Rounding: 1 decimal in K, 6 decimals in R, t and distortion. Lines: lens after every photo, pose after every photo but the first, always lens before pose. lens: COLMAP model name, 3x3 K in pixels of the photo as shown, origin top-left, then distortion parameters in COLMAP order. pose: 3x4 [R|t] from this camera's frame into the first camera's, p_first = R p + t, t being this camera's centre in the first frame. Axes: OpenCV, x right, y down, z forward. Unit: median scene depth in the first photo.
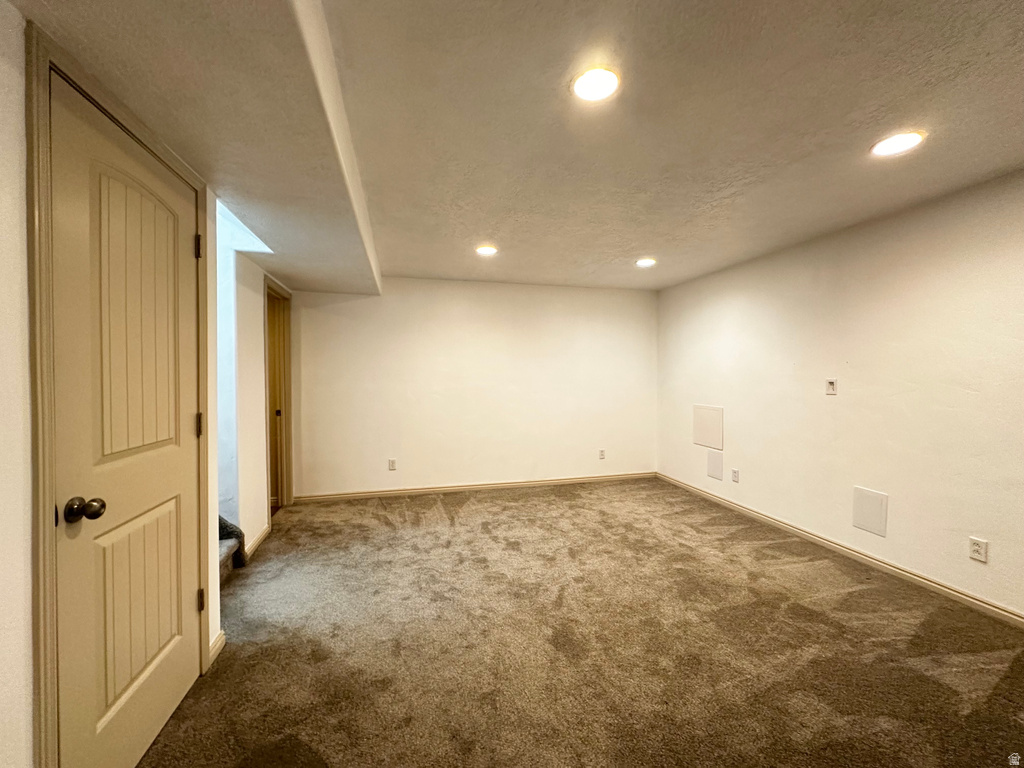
lens RADIAL K [[408.8, 0, 513.0], [0, 408.8, 381.4], [0, 0, 1]] dist [-0.001226, -0.000422]
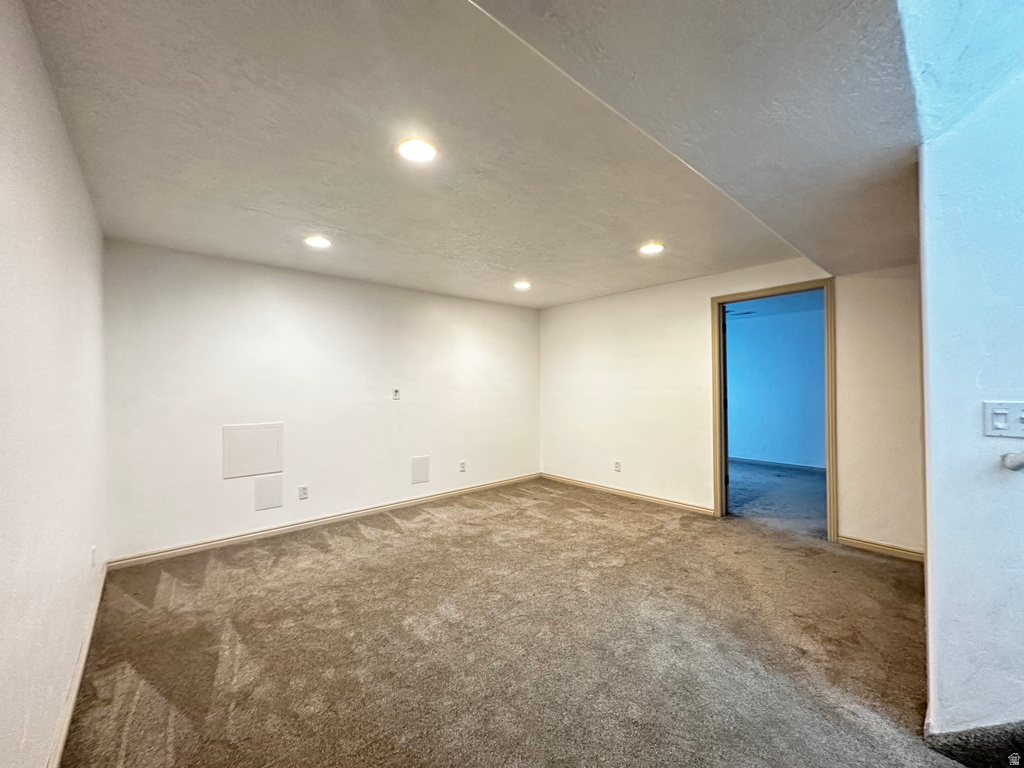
lens RADIAL K [[408.8, 0, 513.6], [0, 408.8, 380.7], [0, 0, 1]] dist [-0.001226, -0.000422]
pose [[-0.458777, 0.008265, 0.888513, -0.662929], [0.017363, 0.999849, -0.000335, -0.024118], [-0.888382, 0.015274, -0.458852, 1.273959]]
